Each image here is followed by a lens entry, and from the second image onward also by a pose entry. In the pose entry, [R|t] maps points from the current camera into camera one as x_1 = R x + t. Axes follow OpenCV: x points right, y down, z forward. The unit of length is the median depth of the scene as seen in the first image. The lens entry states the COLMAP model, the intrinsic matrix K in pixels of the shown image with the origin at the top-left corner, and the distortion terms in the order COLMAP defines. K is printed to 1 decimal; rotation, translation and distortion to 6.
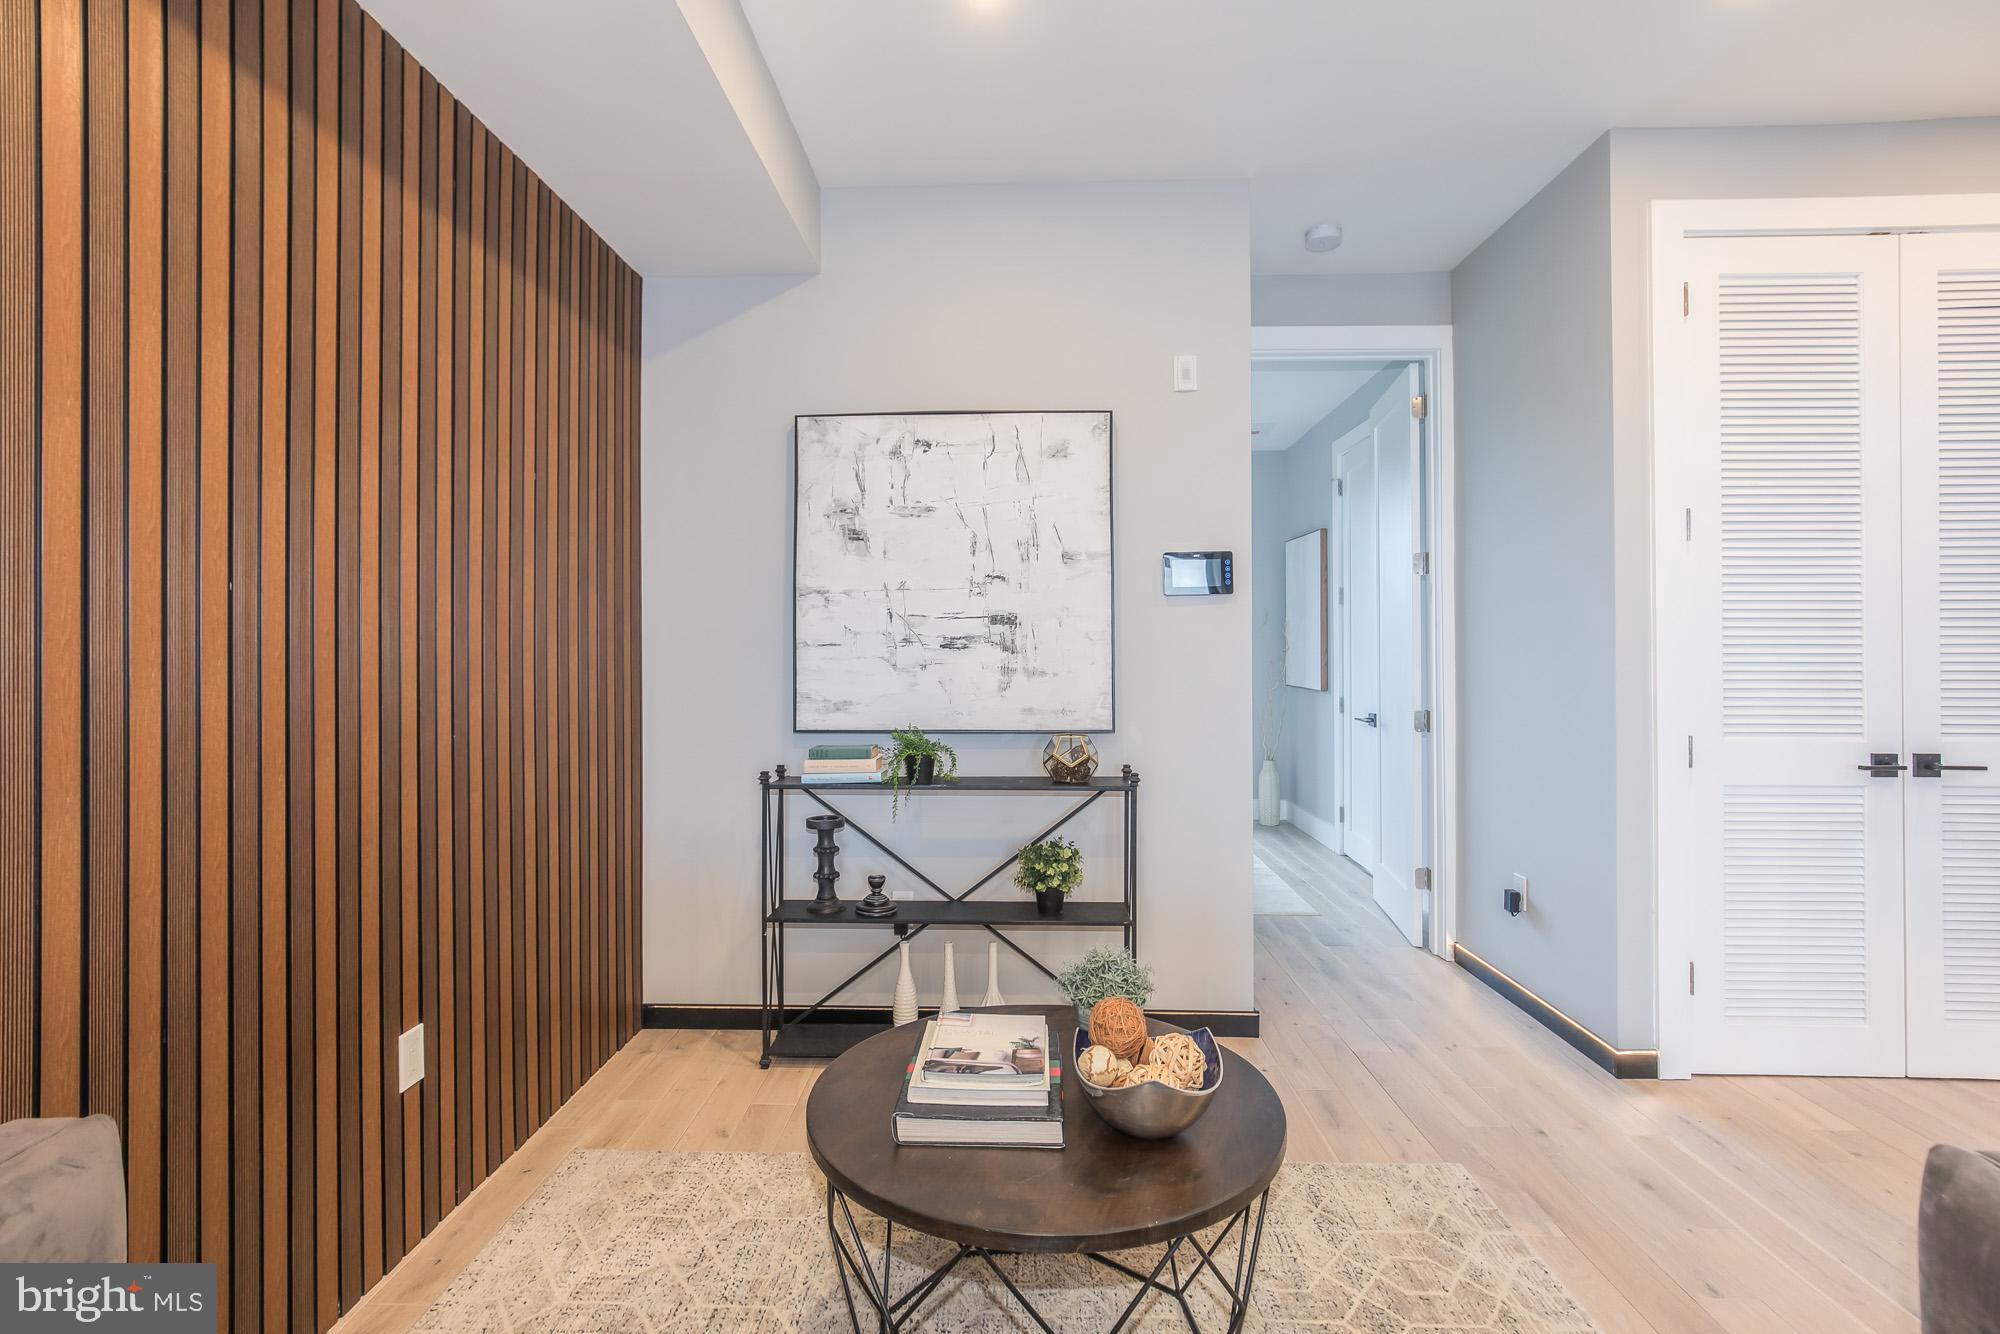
lens RADIAL K [[920.0, 0, 1002.7], [0, 920.0, 662.8], [0, 0, 1]] dist [0.000716, -0.000459]
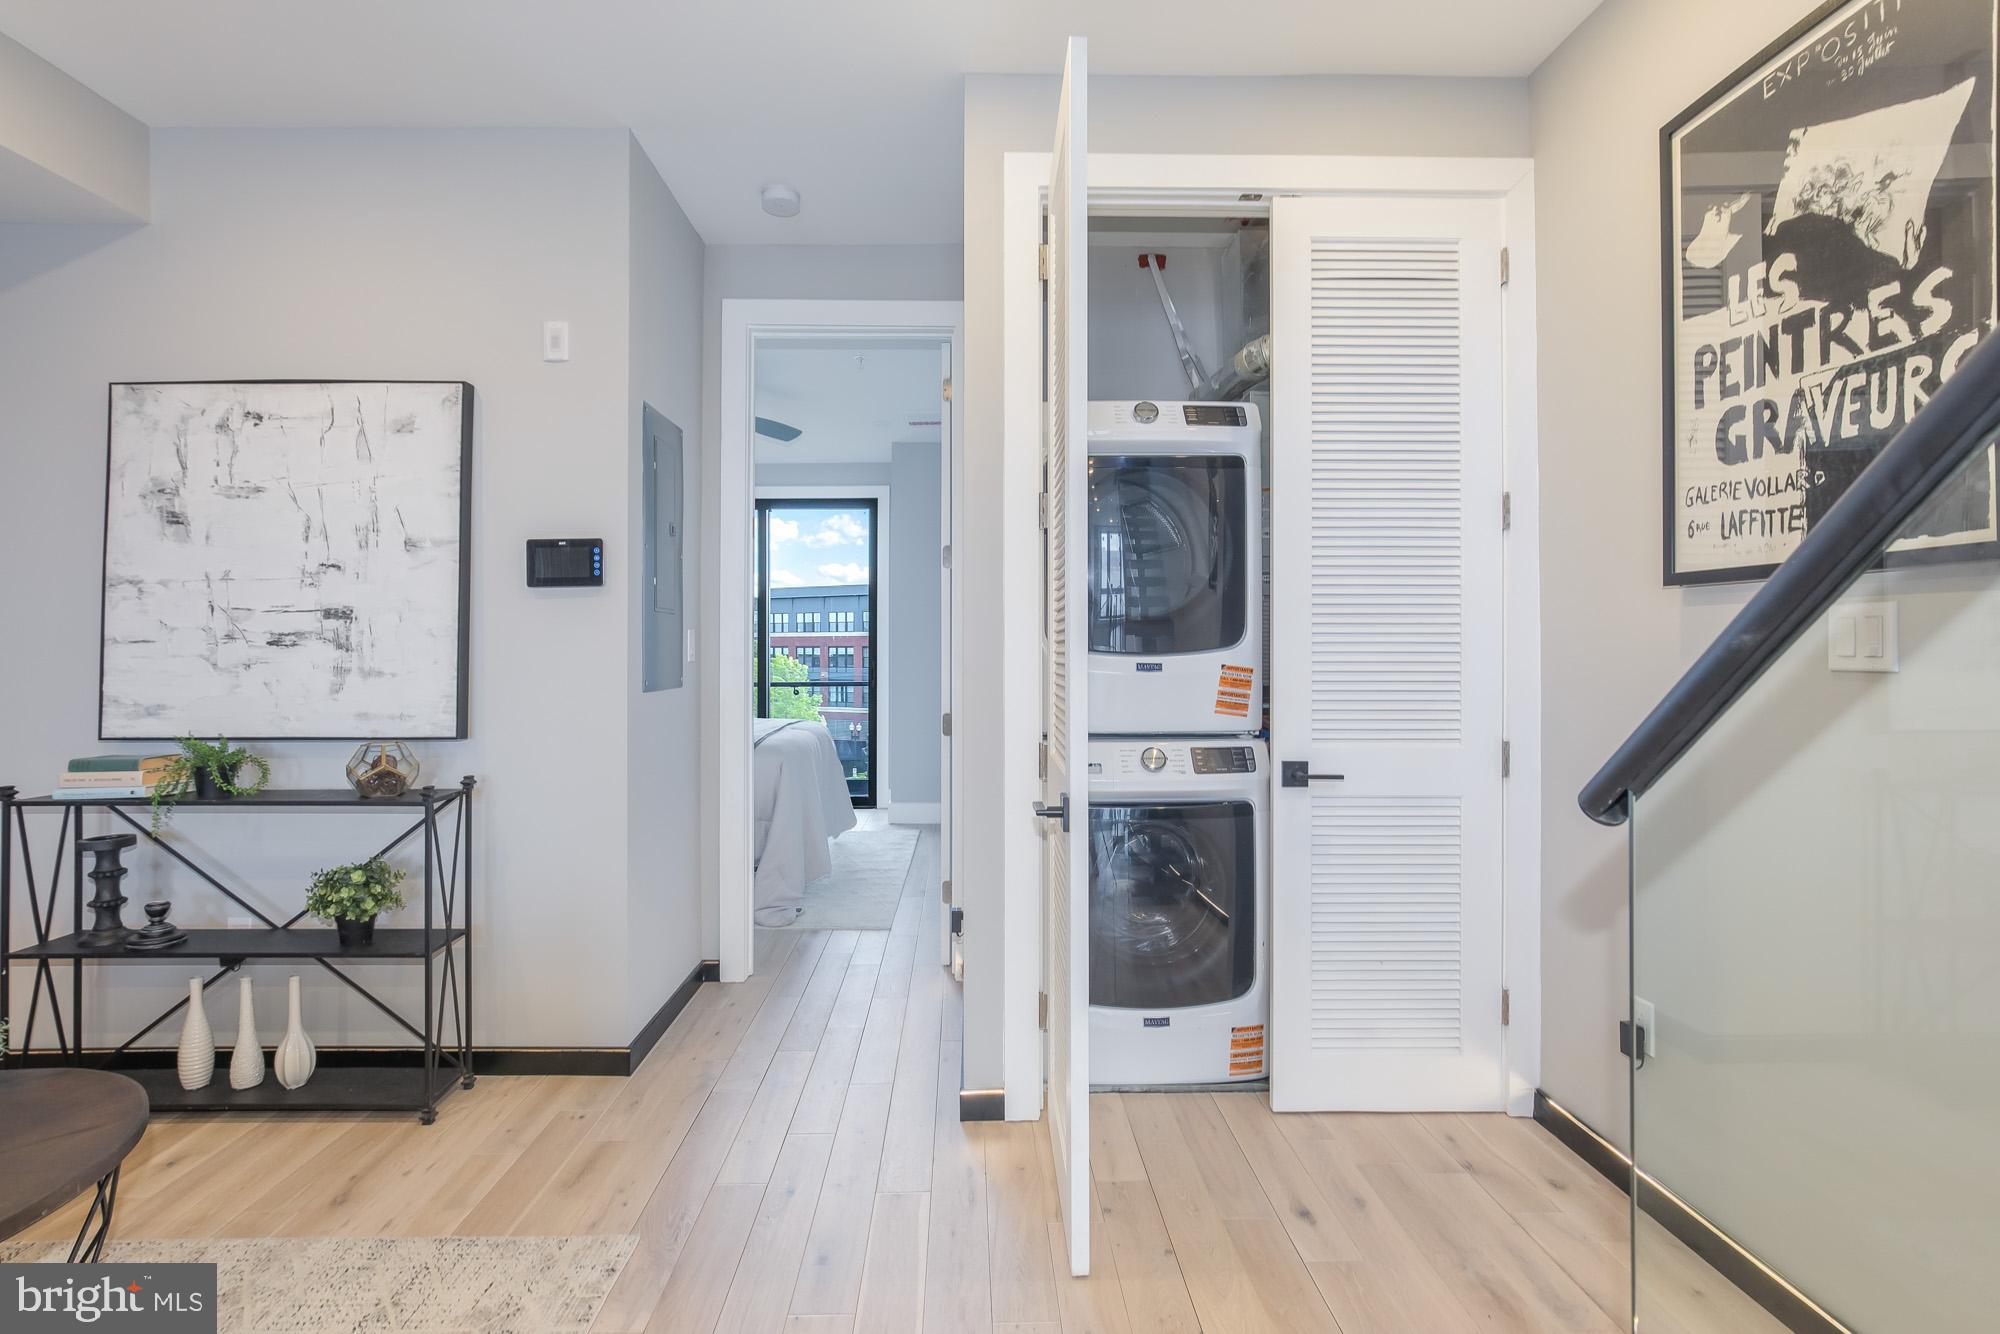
lens RADIAL K [[920.0, 0, 994.4], [0, 920.0, 660.7], [0, 0, 1]] dist [0.000716, -0.000459]
pose [[0.999444, 0.000542, 0.033352, 0.607982], [-0.000610, 0.999998, 0.002025, -0.003335], [-0.033351, -0.002044, 0.999442, 0.084456]]
